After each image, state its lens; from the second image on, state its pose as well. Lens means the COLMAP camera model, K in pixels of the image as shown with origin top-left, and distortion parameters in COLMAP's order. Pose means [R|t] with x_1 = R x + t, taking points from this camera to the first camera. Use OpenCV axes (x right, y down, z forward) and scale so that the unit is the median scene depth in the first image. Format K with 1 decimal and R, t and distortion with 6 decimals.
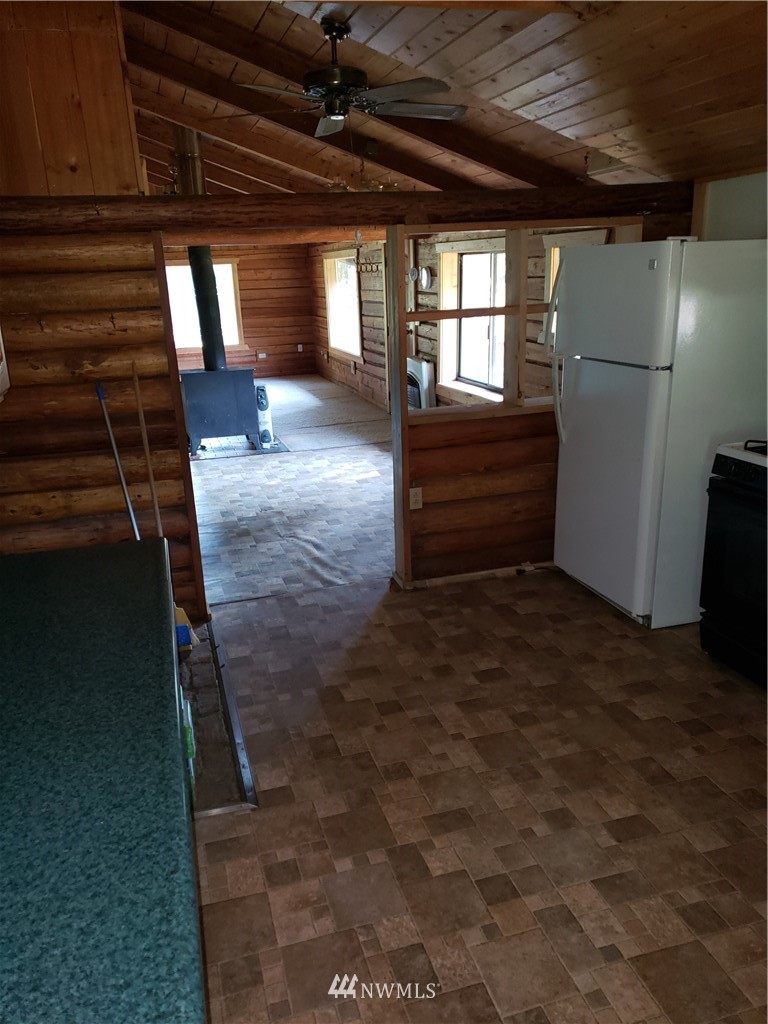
lens RADIAL K [[785.1, 0, 383.0], [0, 785.1, 531.1], [0, 0, 1]] dist [0.032384, -0.009840]
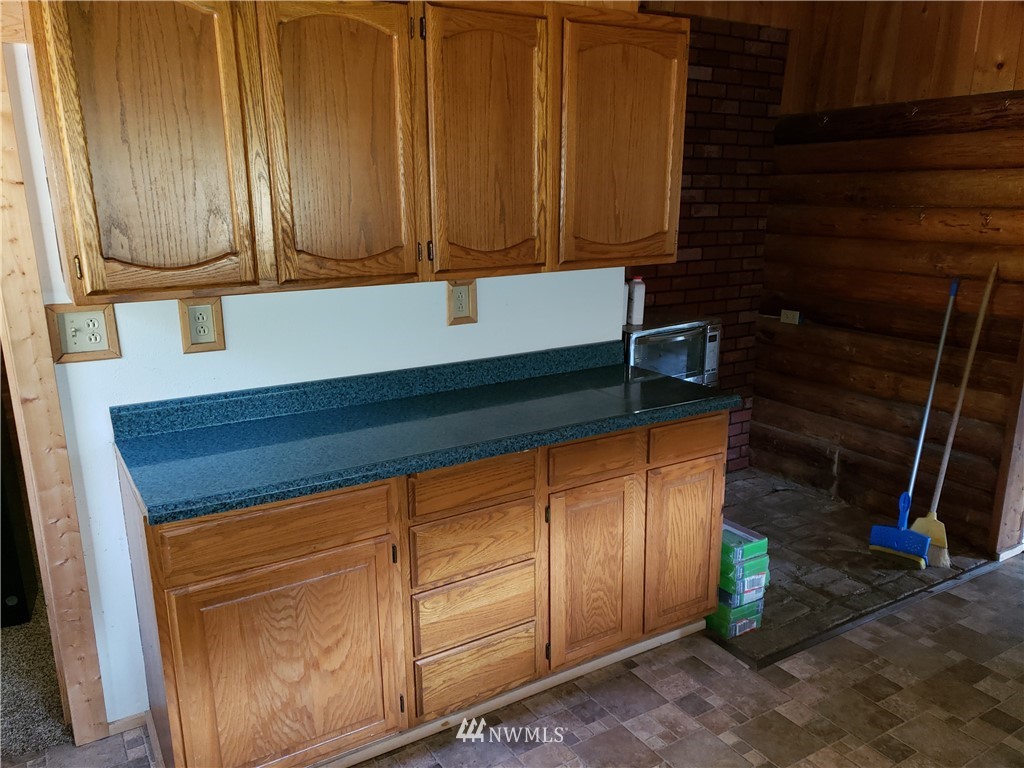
lens RADIAL K [[790.1, 0, 512.3], [0, 790.1, 400.9], [0, 0, 1]] dist [0.034460, -0.003825]
pose [[0.271988, 0.284778, -0.919198, 0.453431], [-0.309851, 0.930254, 0.196519, -0.068503], [0.911052, 0.231363, 0.341256, 0.180567]]
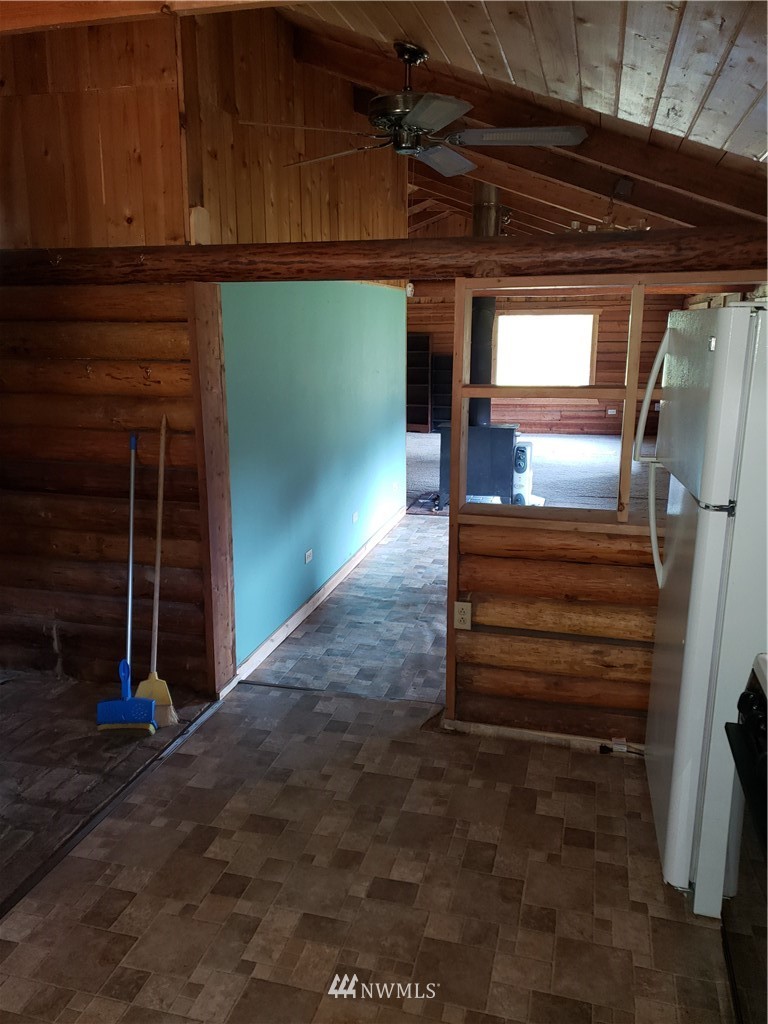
lens RADIAL K [[790.1, 0, 375.2], [0, 790.1, 513.1], [0, 0, 1]] dist [0.034460, -0.003825]
pose [[0.849441, 0.158874, -0.503199, 0.403004], [-0.197179, 0.980088, -0.023414, -0.123933], [0.489460, 0.119109, 0.863853, 0.305844]]
